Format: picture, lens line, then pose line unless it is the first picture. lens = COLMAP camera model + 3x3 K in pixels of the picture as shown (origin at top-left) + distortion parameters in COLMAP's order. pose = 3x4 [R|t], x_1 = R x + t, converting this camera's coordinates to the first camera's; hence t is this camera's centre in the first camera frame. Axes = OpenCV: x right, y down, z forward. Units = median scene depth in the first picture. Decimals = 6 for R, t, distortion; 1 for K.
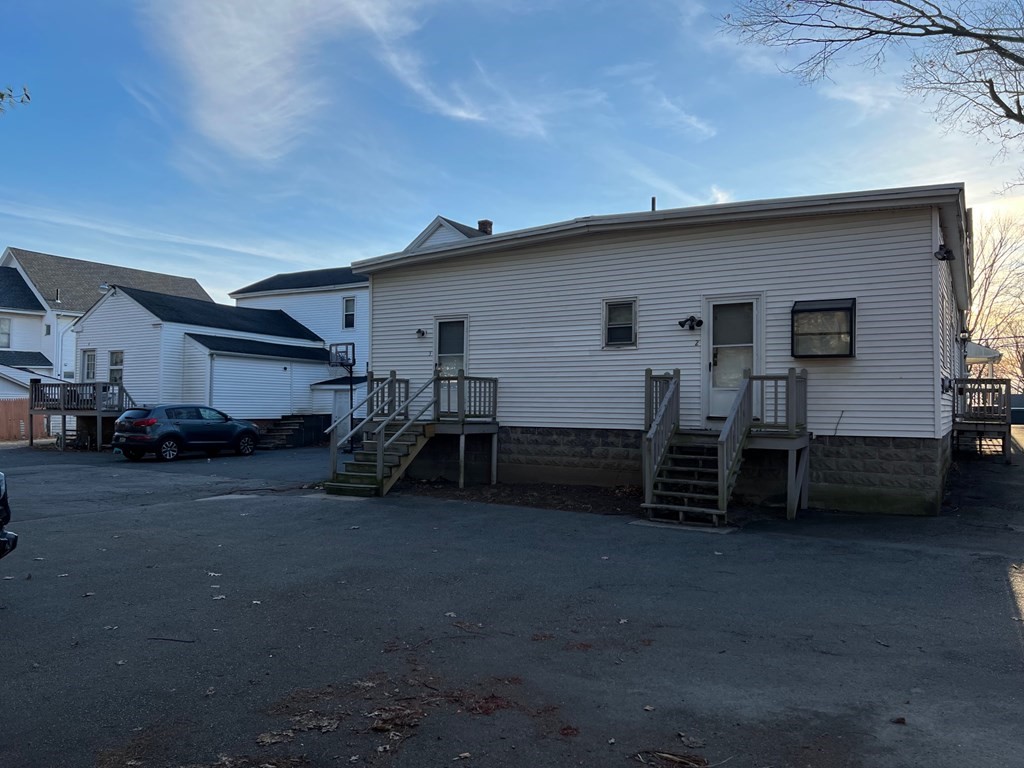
lens RADIAL K [[771.4, 0, 503.8], [0, 771.4, 380.1], [0, 0, 1]] dist [0.088957, -0.094899]
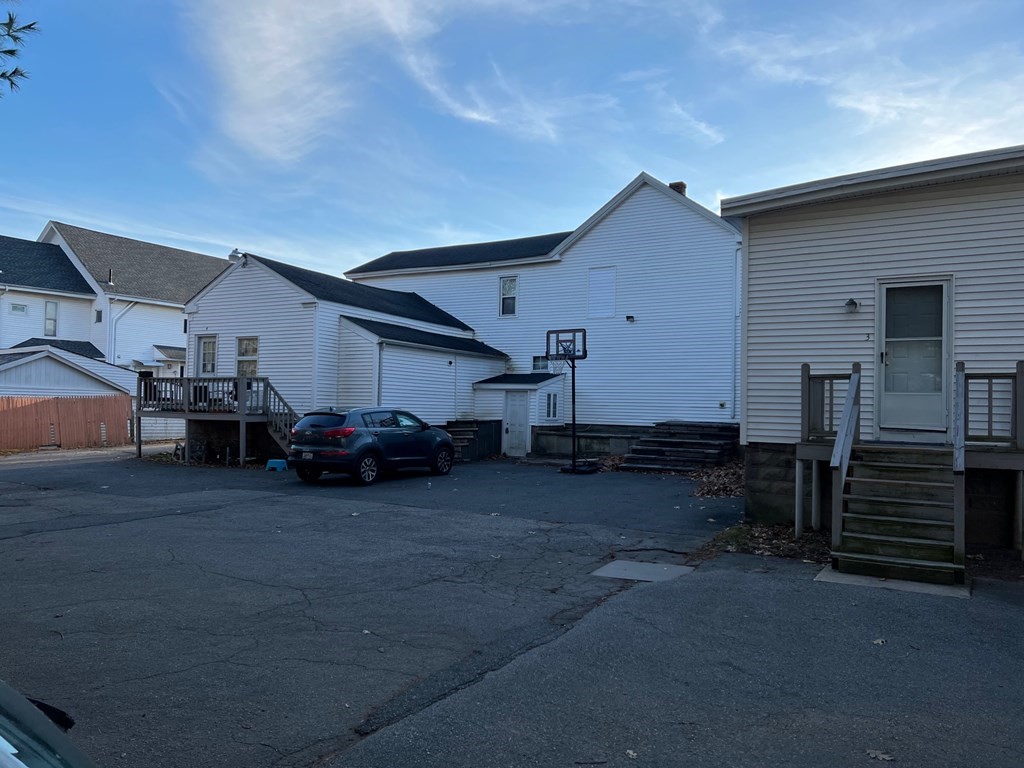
lens RADIAL K [[771.4, 0, 516.7], [0, 771.4, 344.2], [0, 0, 1]] dist [0.088957, -0.094899]
pose [[0.999804, 0.014567, 0.013396, -0.192843], [-0.013918, 0.998783, -0.047319, 0.002750], [-0.014069, 0.047123, 0.998790, 0.176322]]
